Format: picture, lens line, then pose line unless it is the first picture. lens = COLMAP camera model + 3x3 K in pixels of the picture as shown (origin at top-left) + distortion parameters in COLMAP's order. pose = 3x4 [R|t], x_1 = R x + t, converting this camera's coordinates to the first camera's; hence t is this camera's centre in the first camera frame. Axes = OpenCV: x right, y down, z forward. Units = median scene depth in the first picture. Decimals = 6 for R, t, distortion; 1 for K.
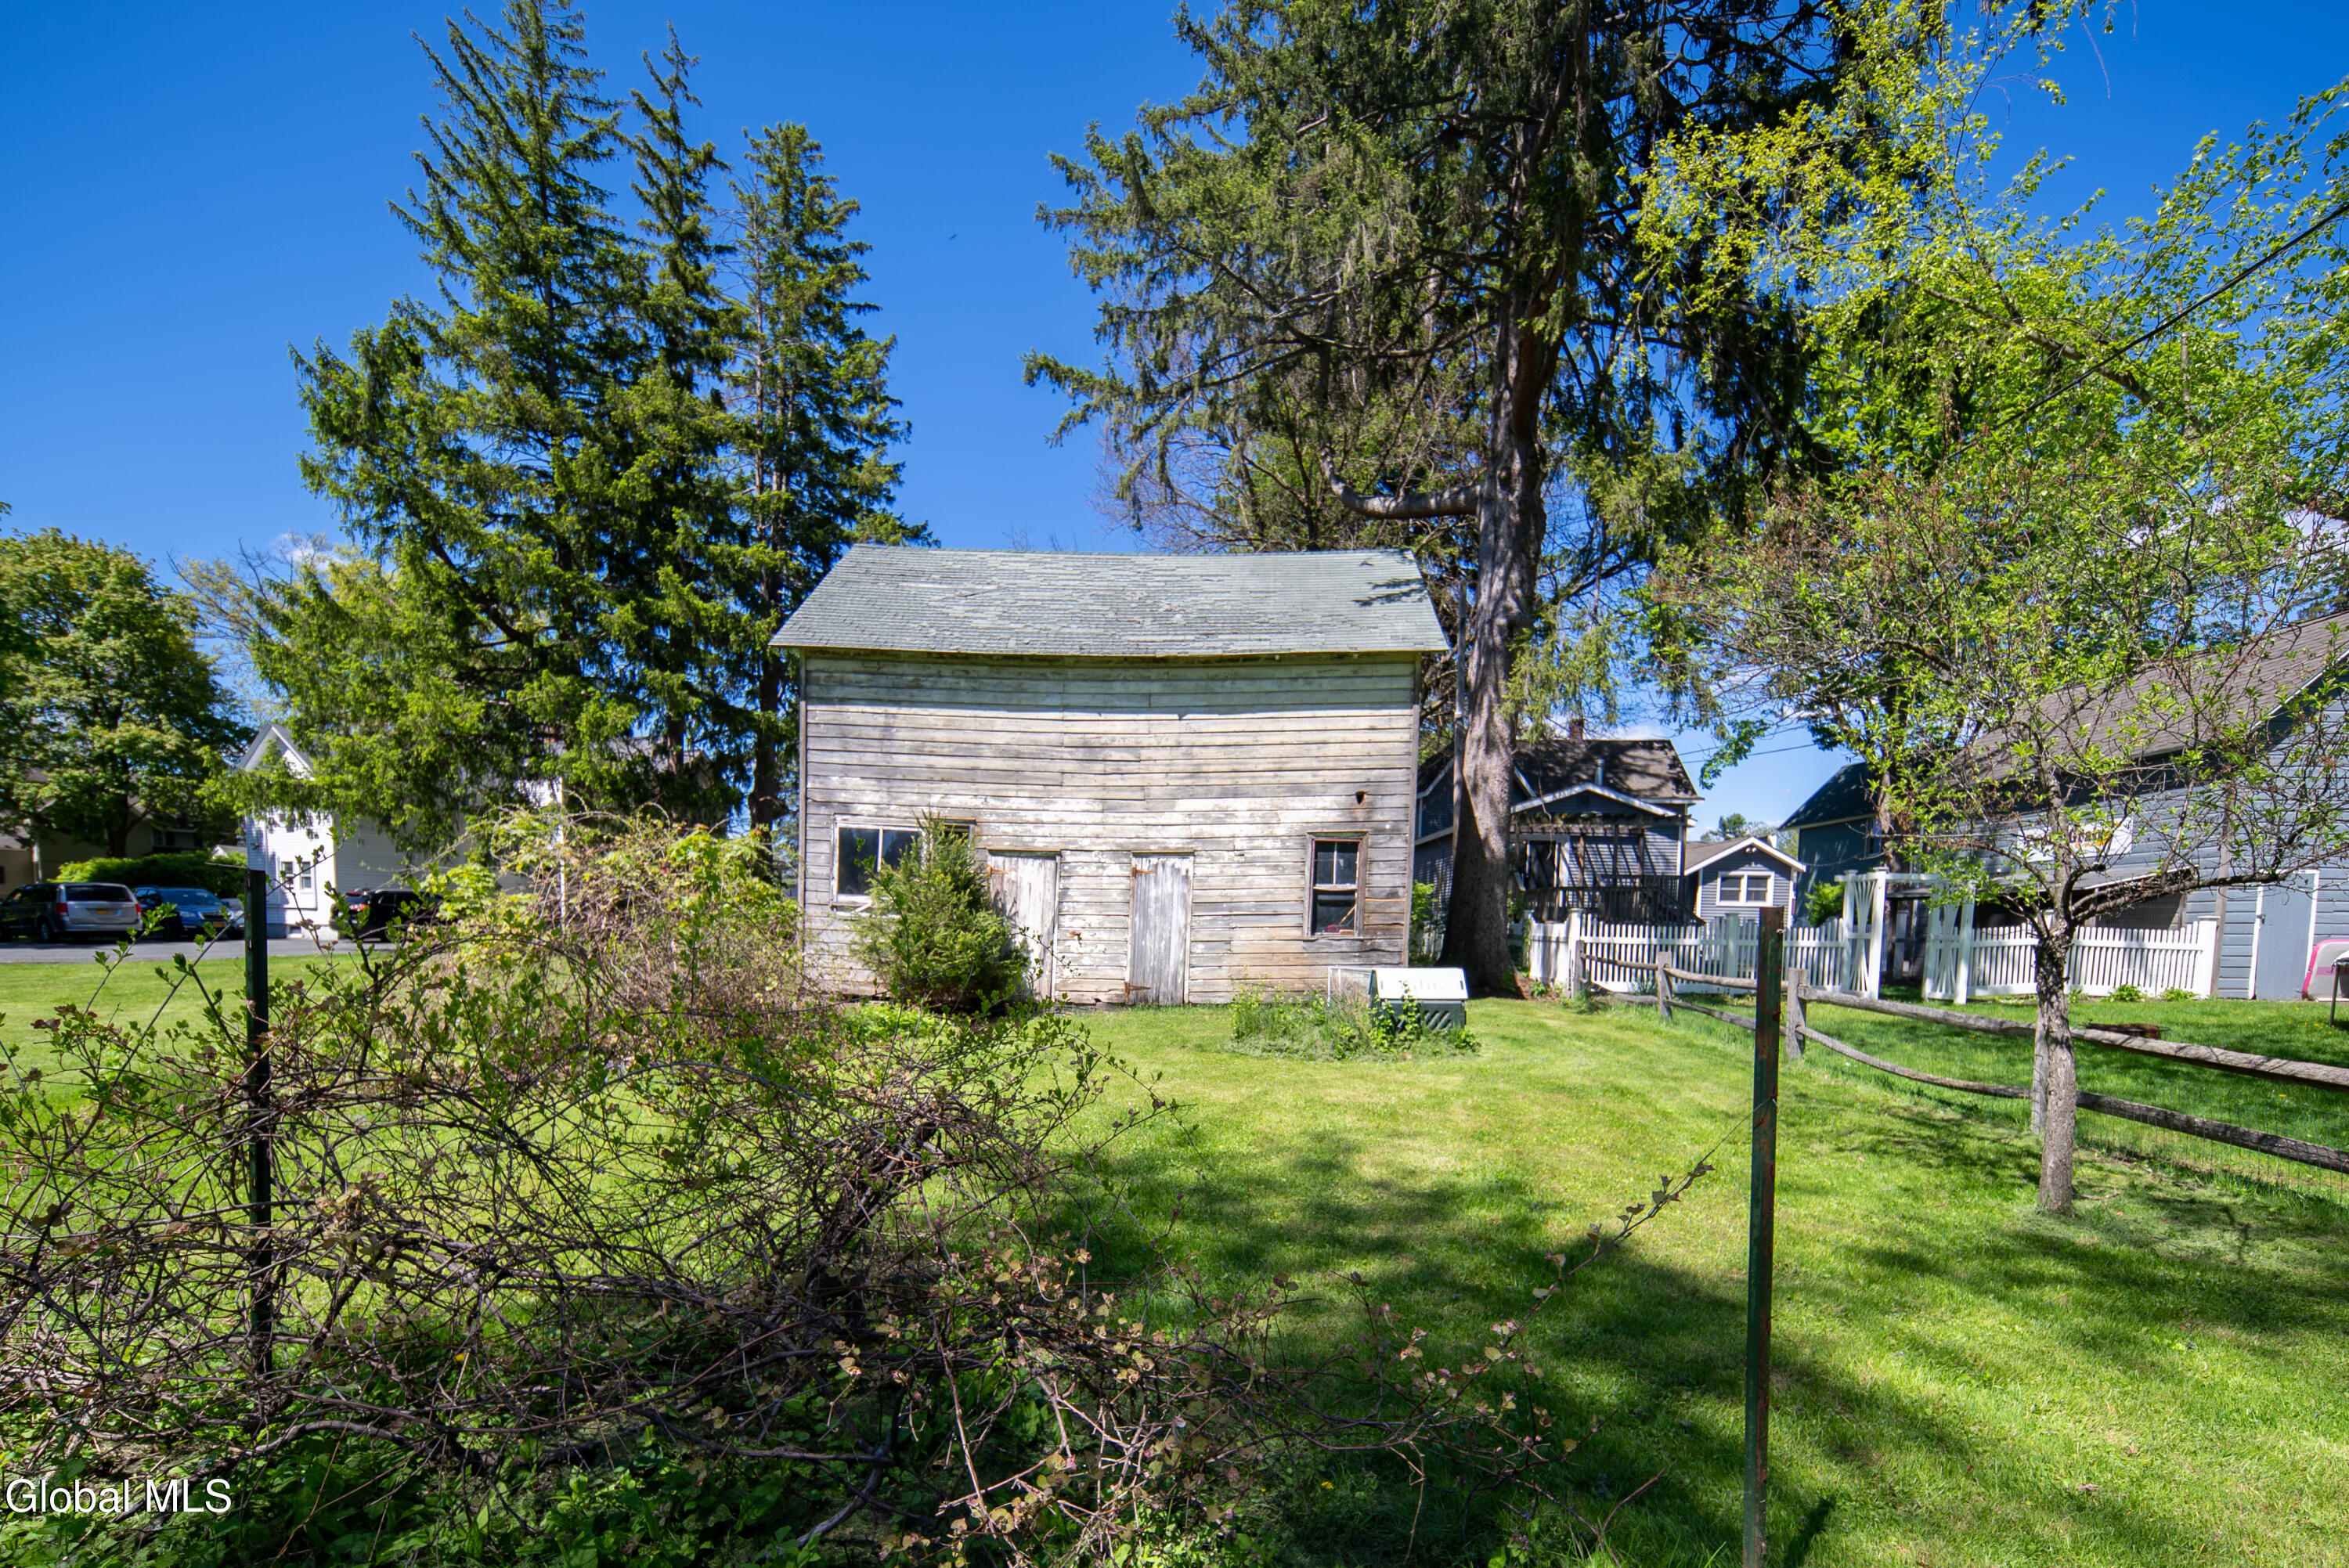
lens RADIAL K [[1037.6, 0, 1168.5], [0, 1037.6, 998.0], [0, 0, 1]] dist [0.000020, -0.000634]
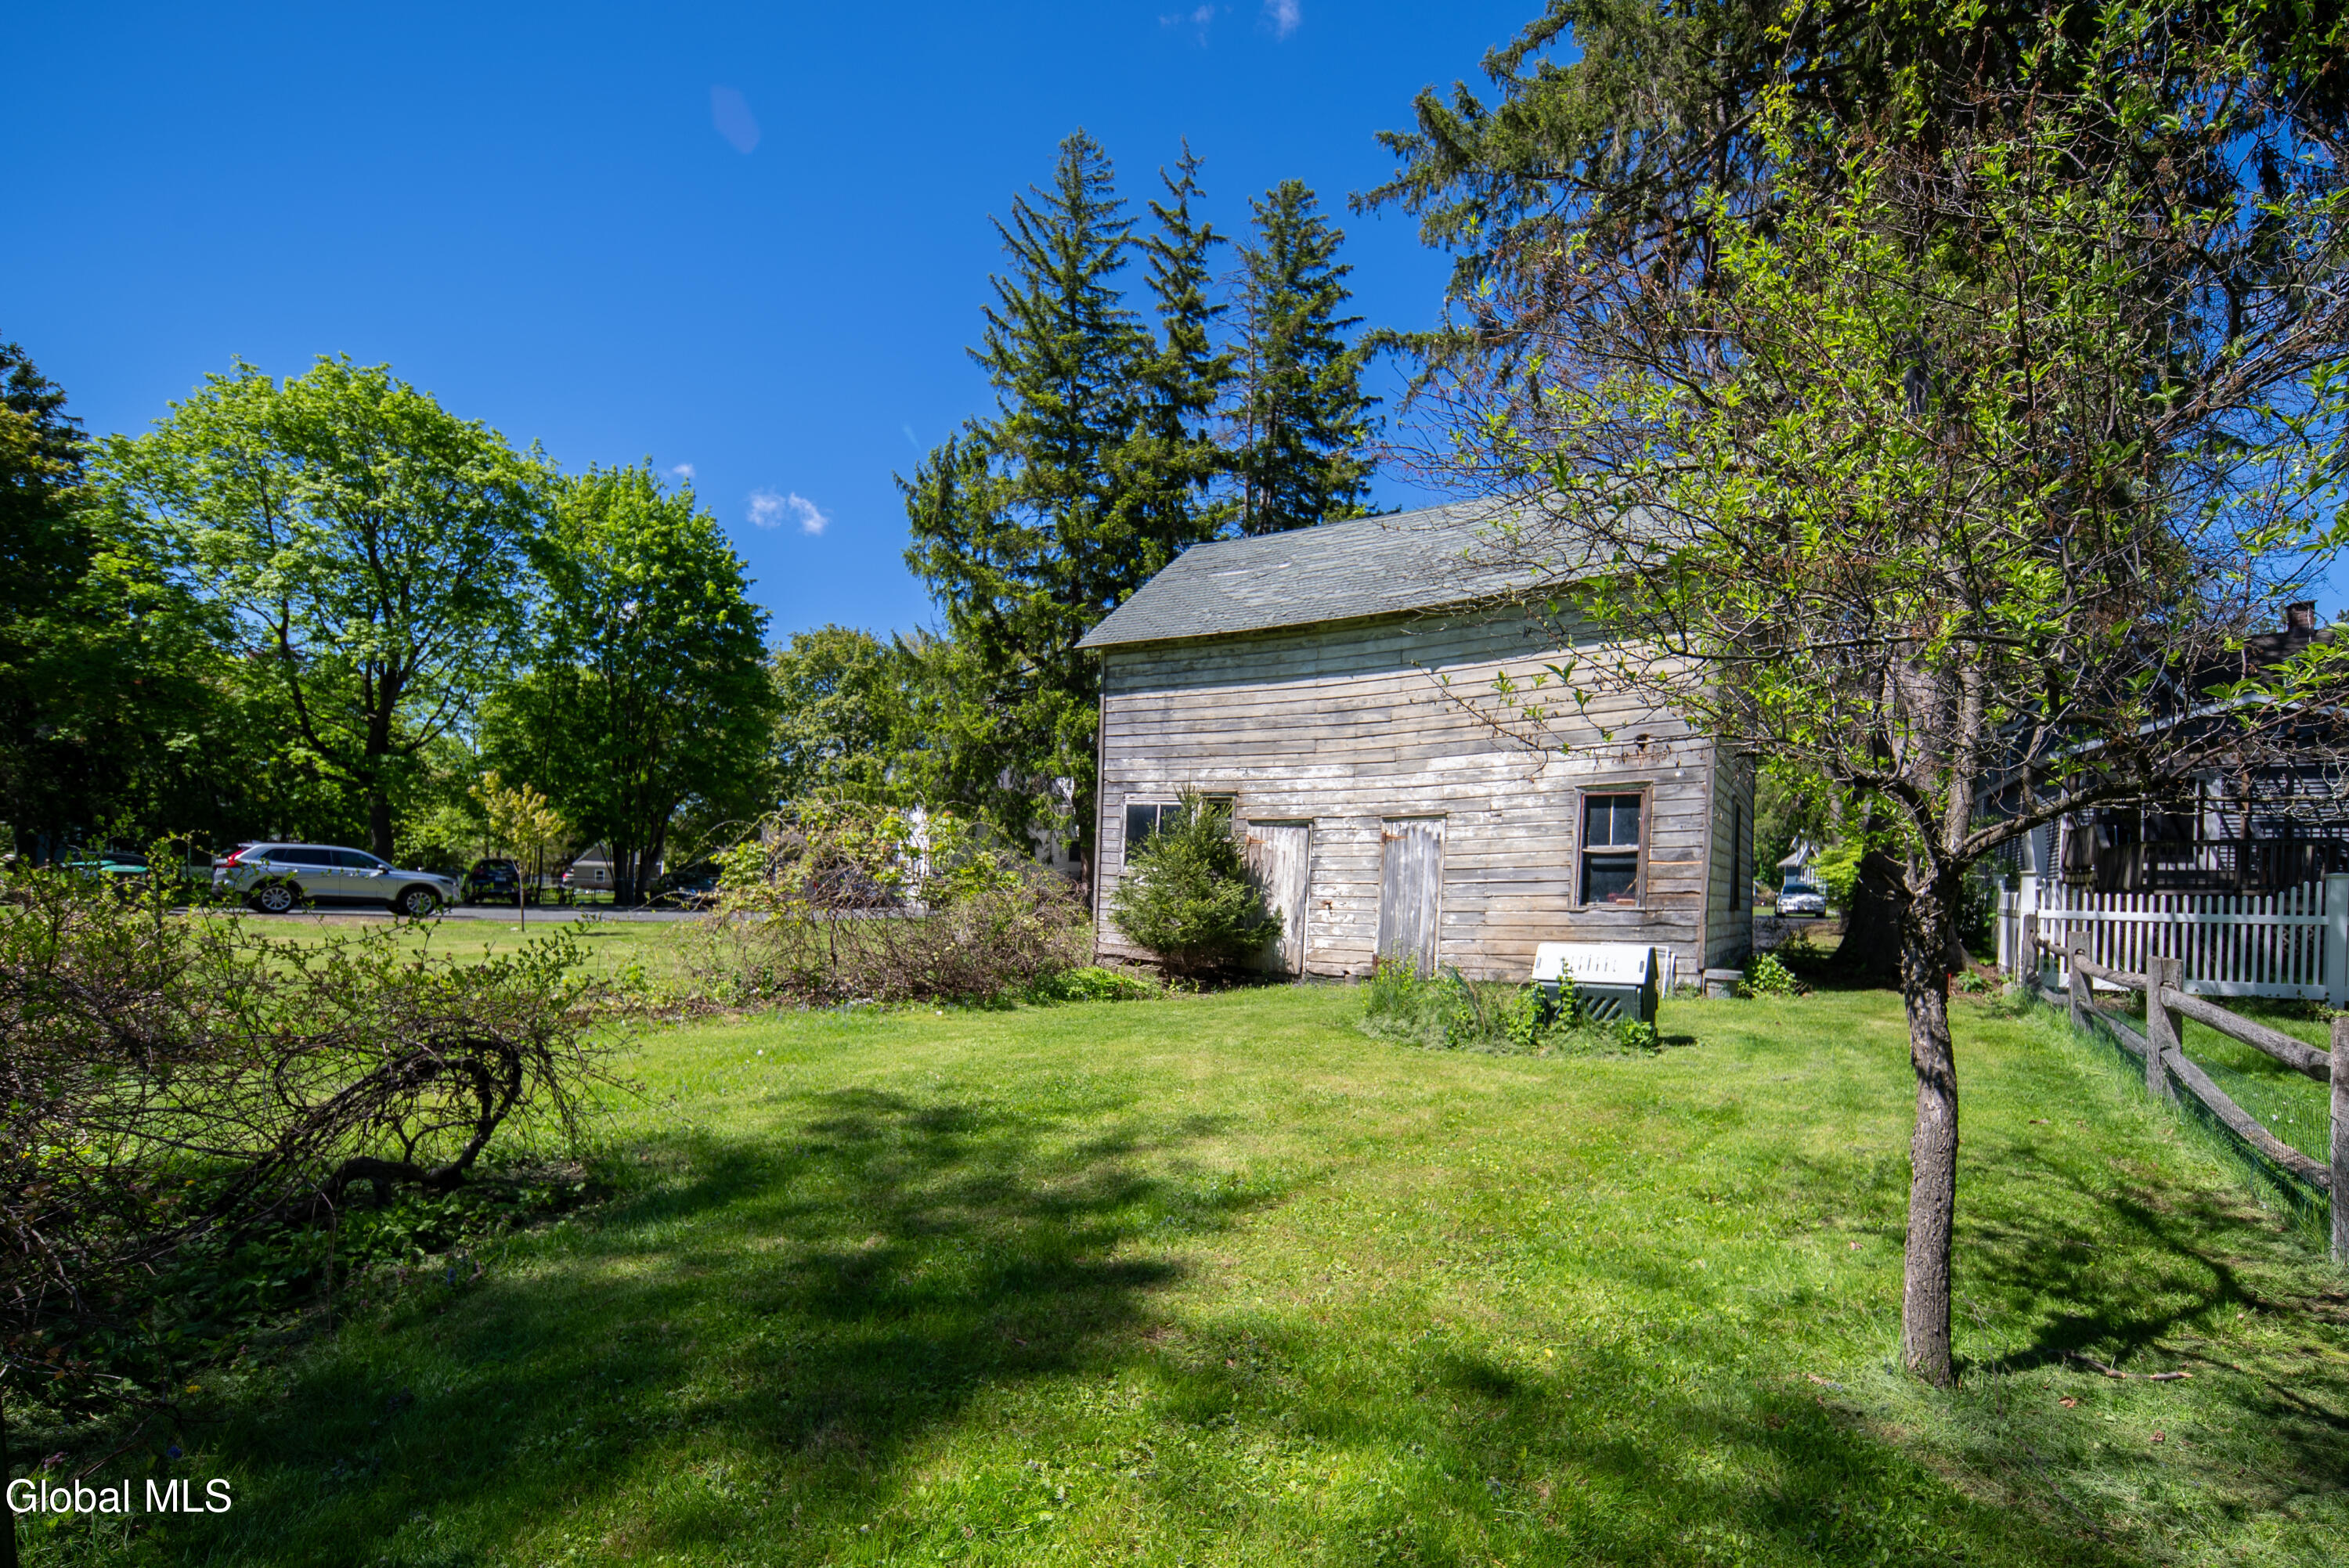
lens RADIAL K [[1037.6, 0, 1181.1], [0, 1037.6, 899.2], [0, 0, 1]] dist [0.000020, -0.000634]
pose [[0.862021, 0.001672, -0.506870, 0.284239], [-0.037564, 0.997455, -0.060594, -0.001716], [0.505479, 0.071273, 0.859890, 0.099501]]
